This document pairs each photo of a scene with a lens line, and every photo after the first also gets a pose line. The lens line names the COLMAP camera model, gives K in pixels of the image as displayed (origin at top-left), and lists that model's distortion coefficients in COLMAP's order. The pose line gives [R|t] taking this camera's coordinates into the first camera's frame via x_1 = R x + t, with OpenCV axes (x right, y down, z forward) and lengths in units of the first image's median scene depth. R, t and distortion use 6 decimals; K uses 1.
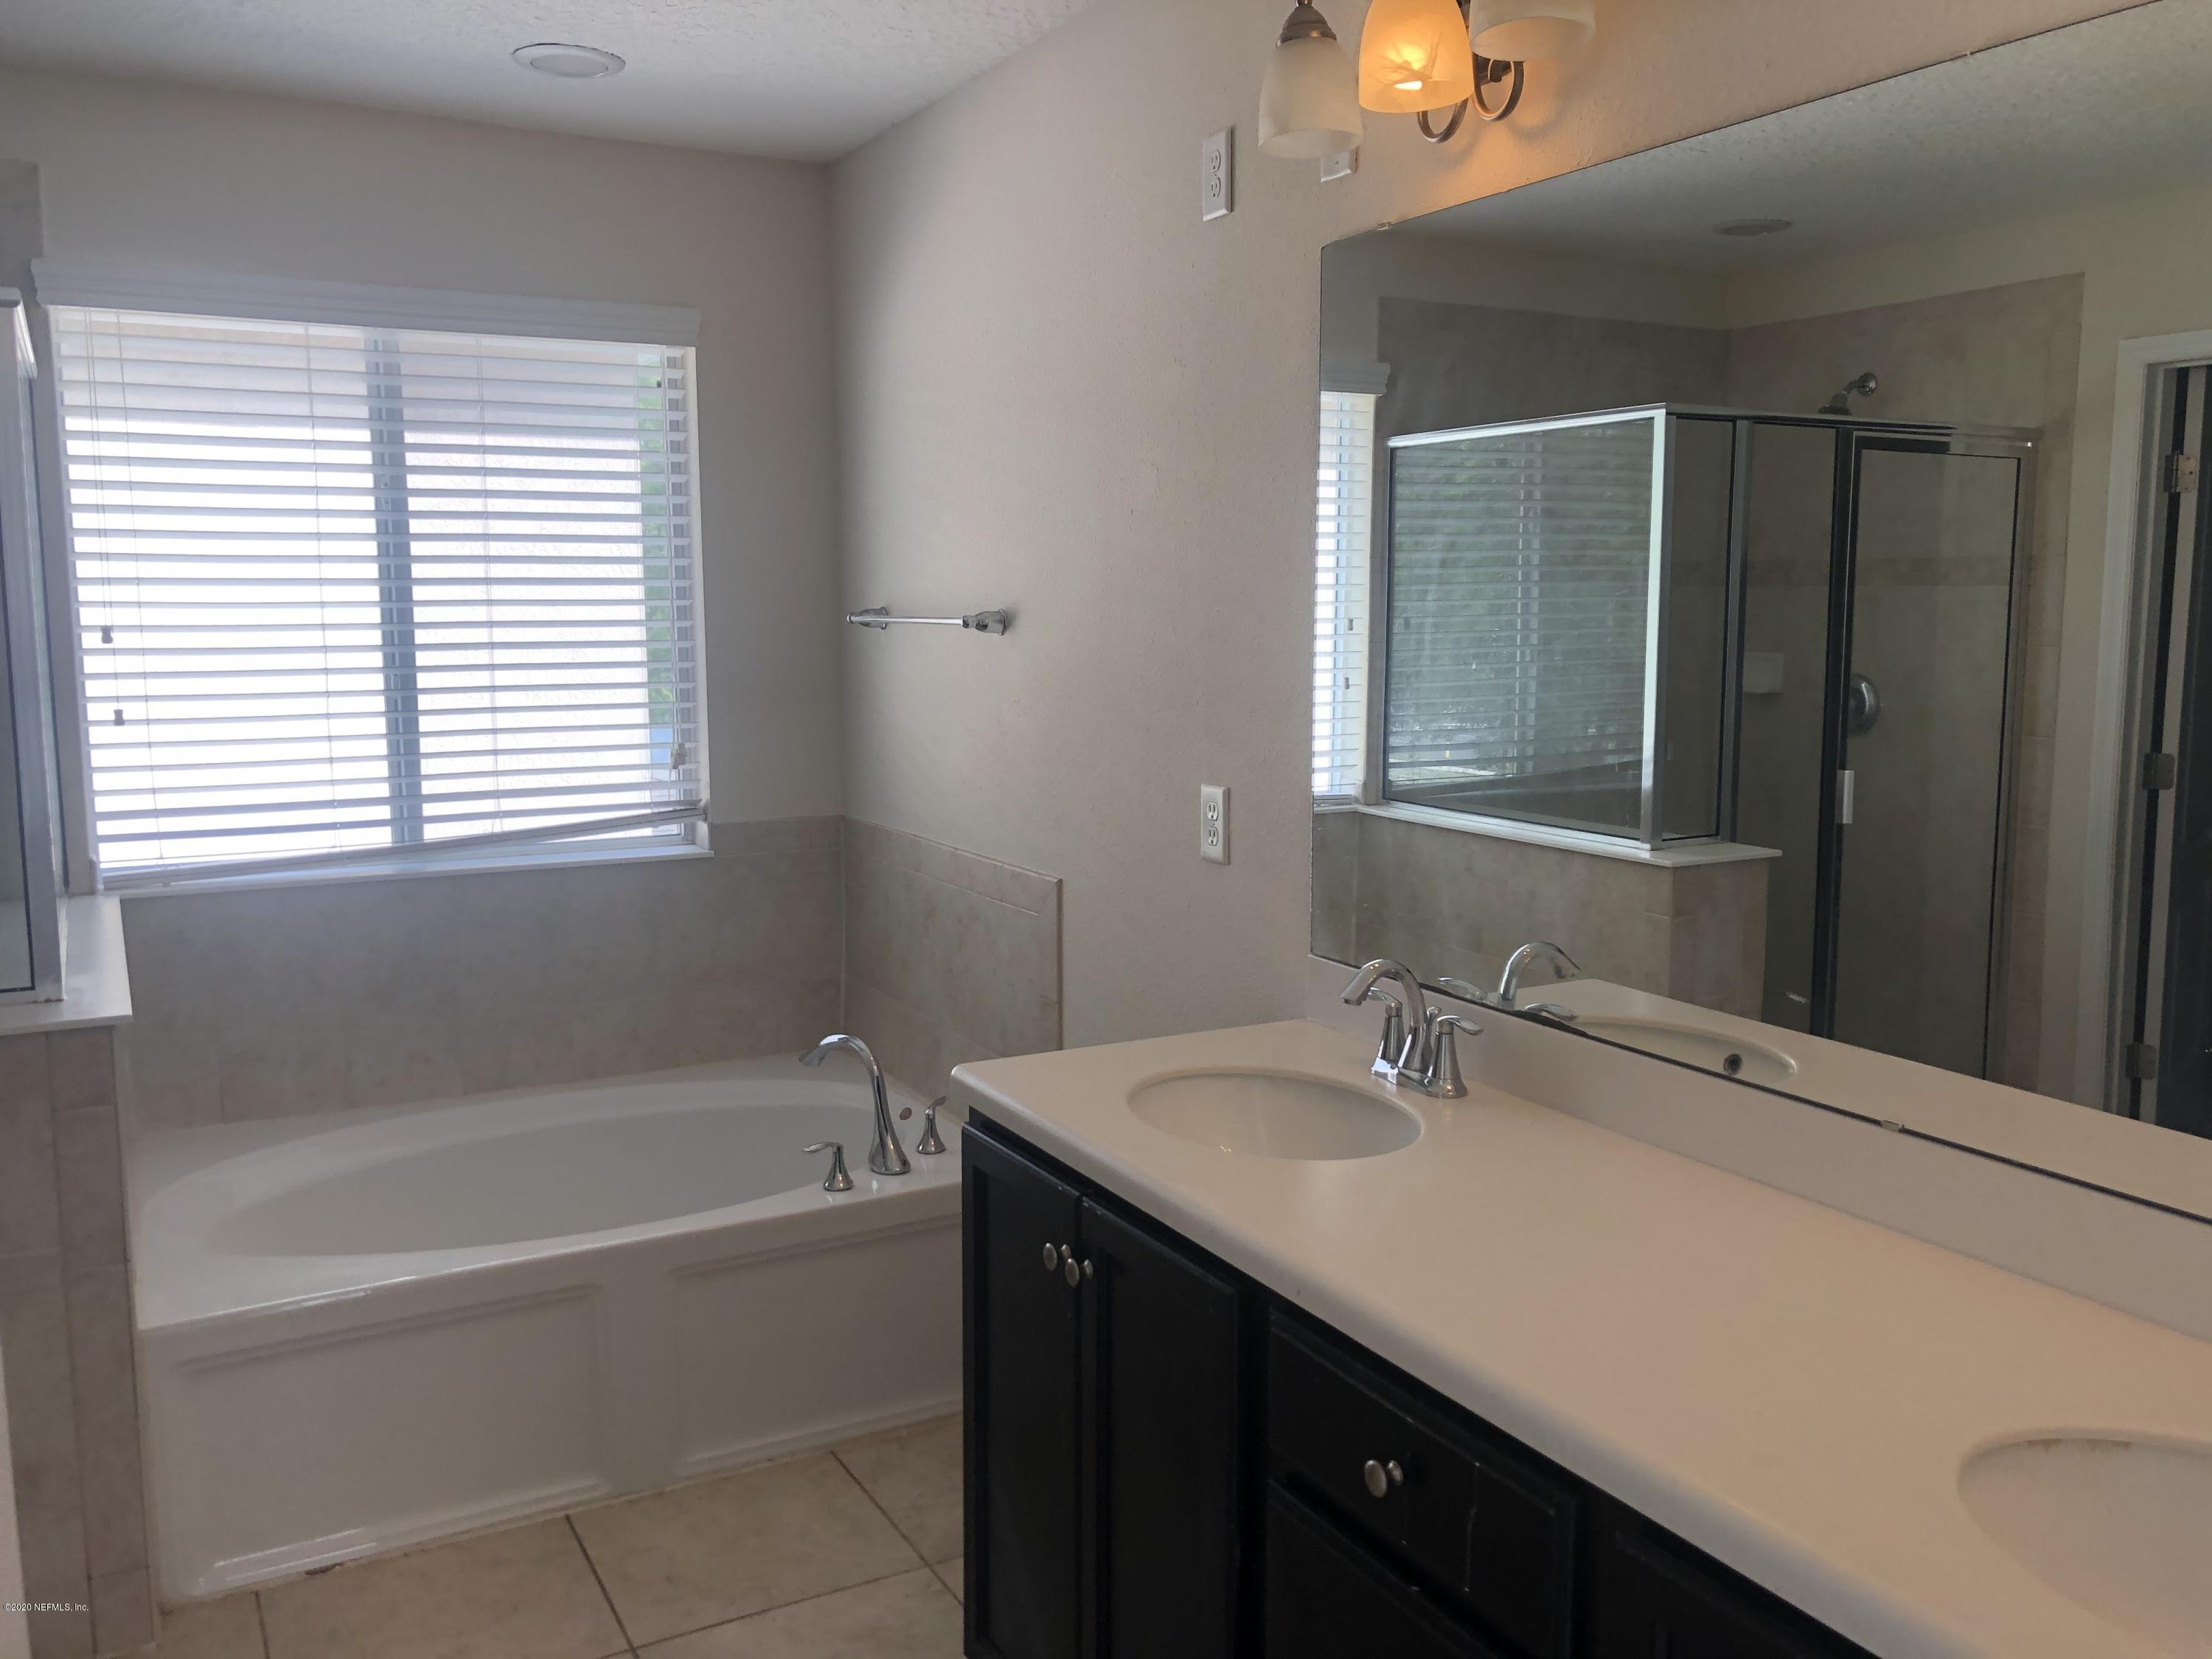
lens RADIAL K [[1767.7, 0, 1105.2], [0, 1767.7, 826.4], [0, 0, 1]] dist [-0.011000, -0.022927]
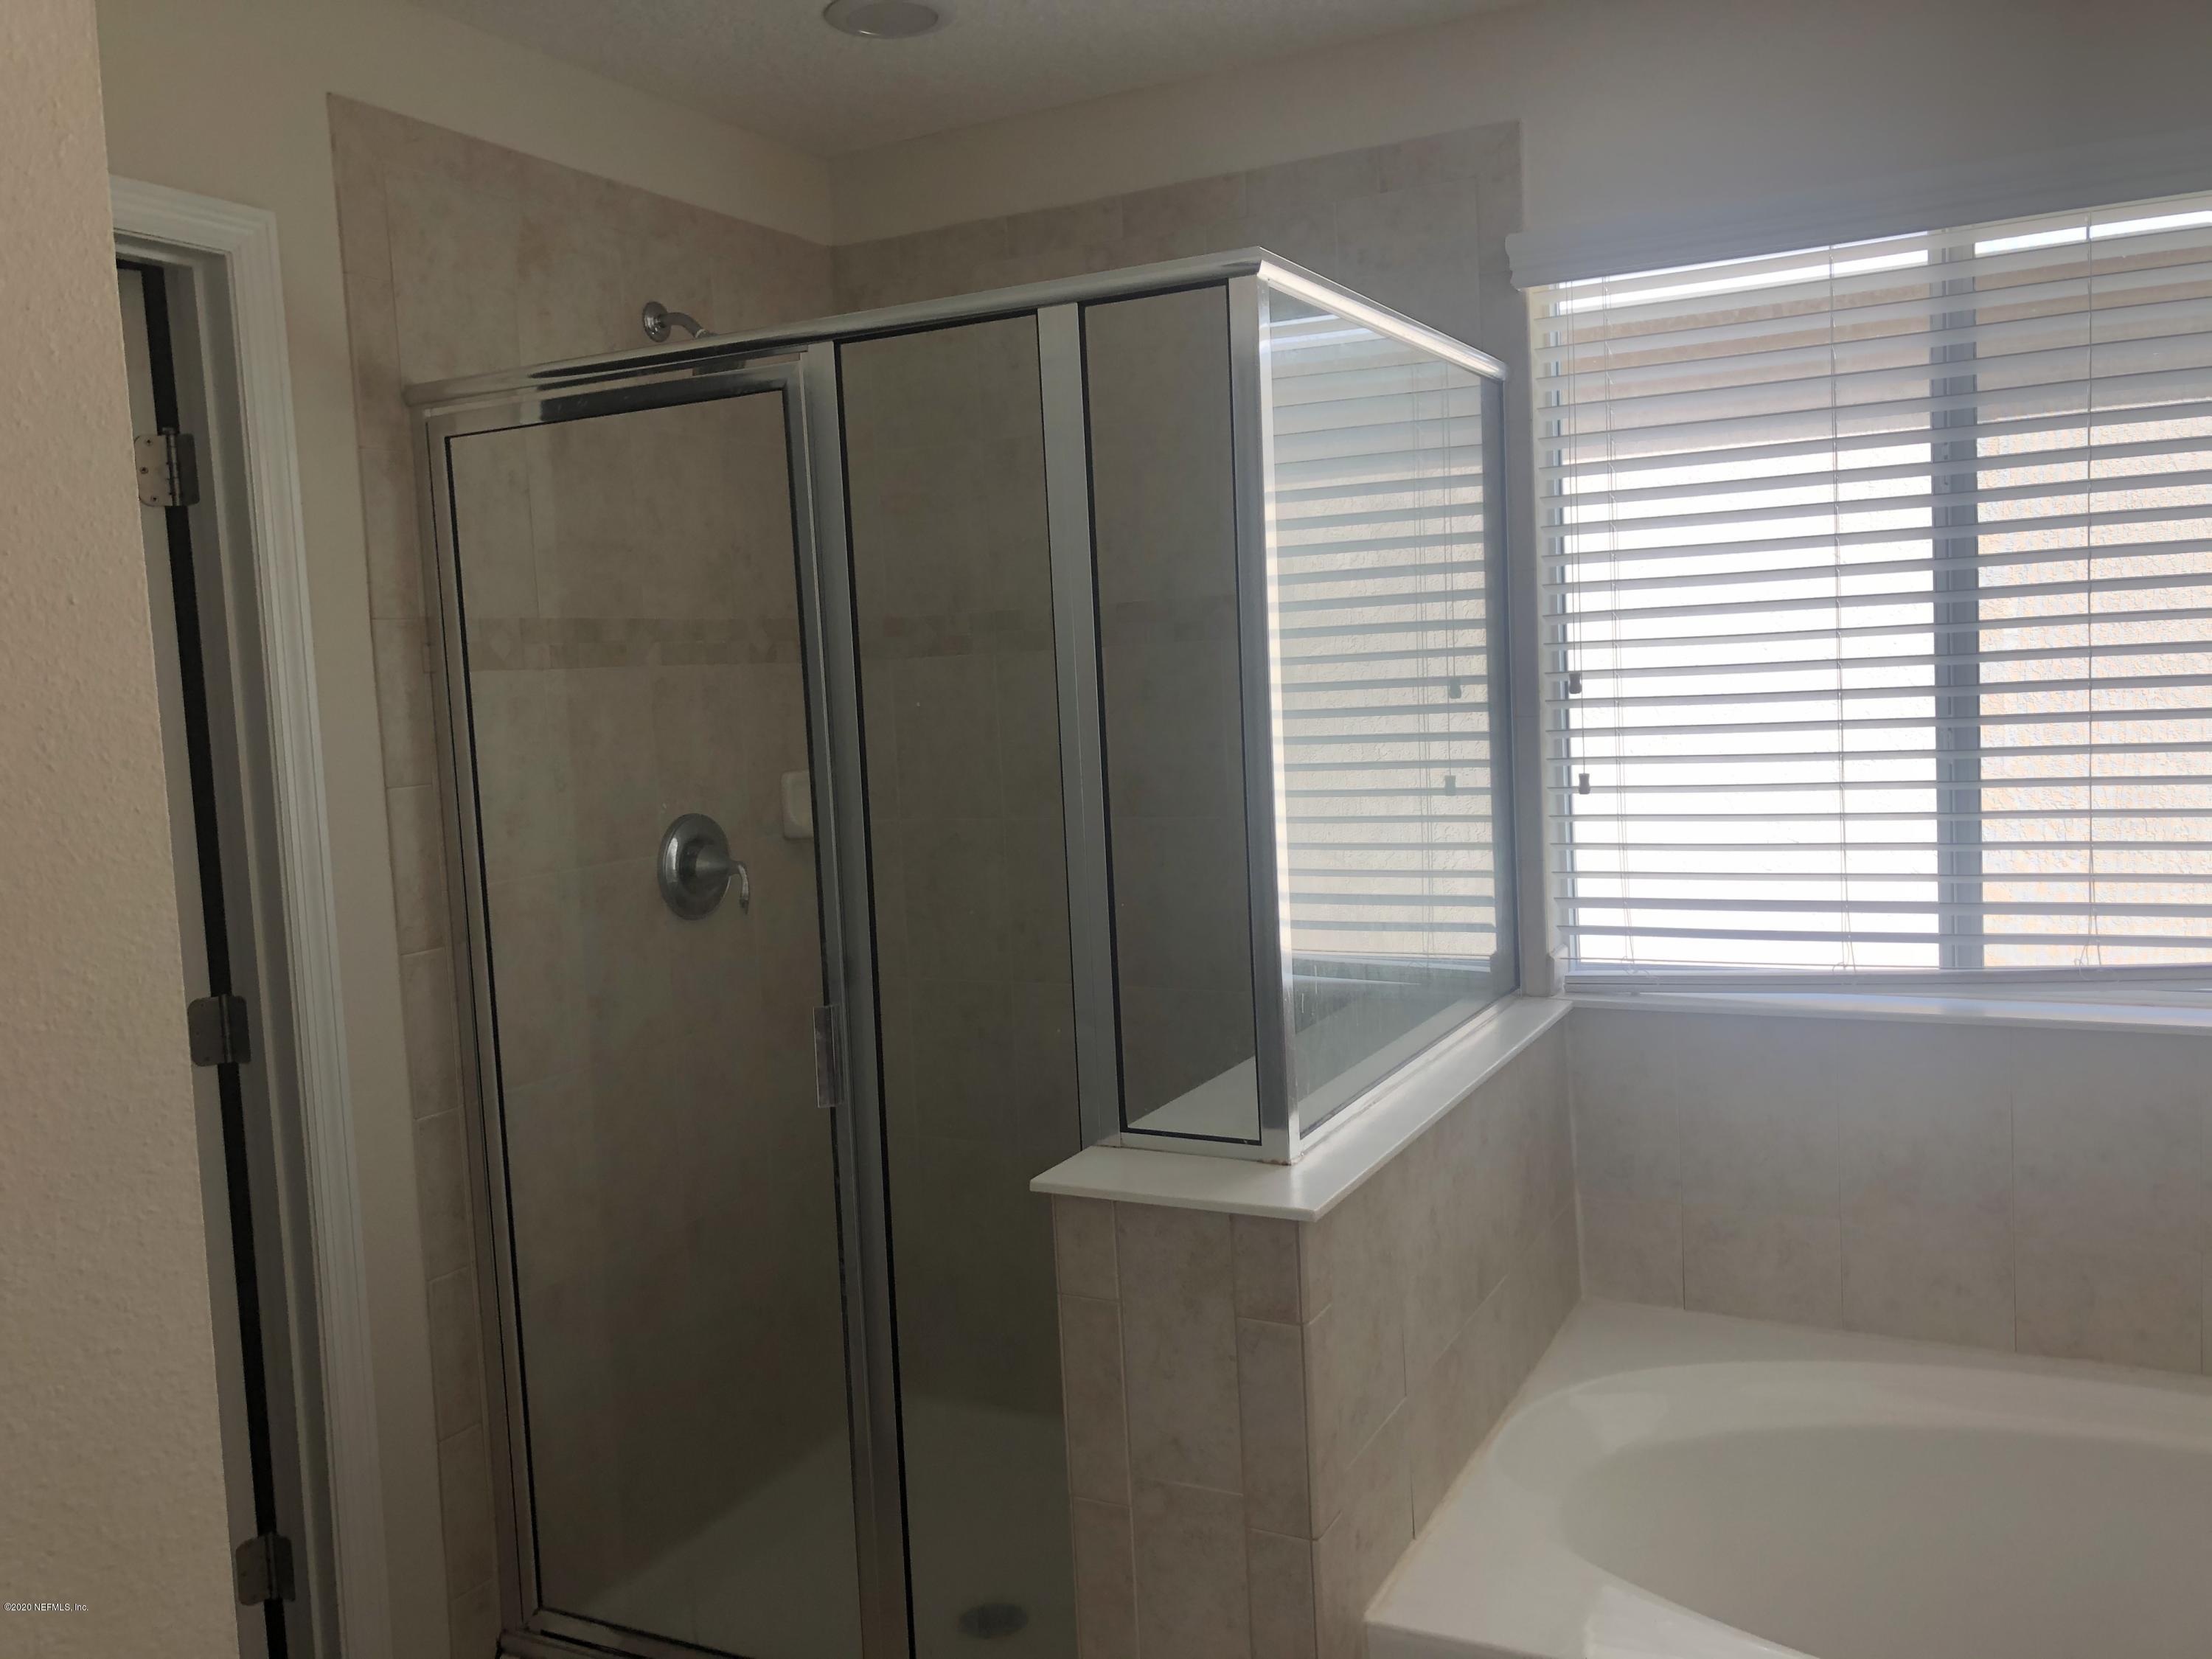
lens RADIAL K [[1767.7, 0, 1103.5], [0, 1767.7, 821.6], [0, 0, 1]] dist [-0.011000, -0.022927]
pose [[0.558948, 0.037571, -0.828351, -0.010859], [-0.063872, 0.997956, 0.002164, -0.030440], [0.826739, 0.051699, 0.560205, 0.345181]]
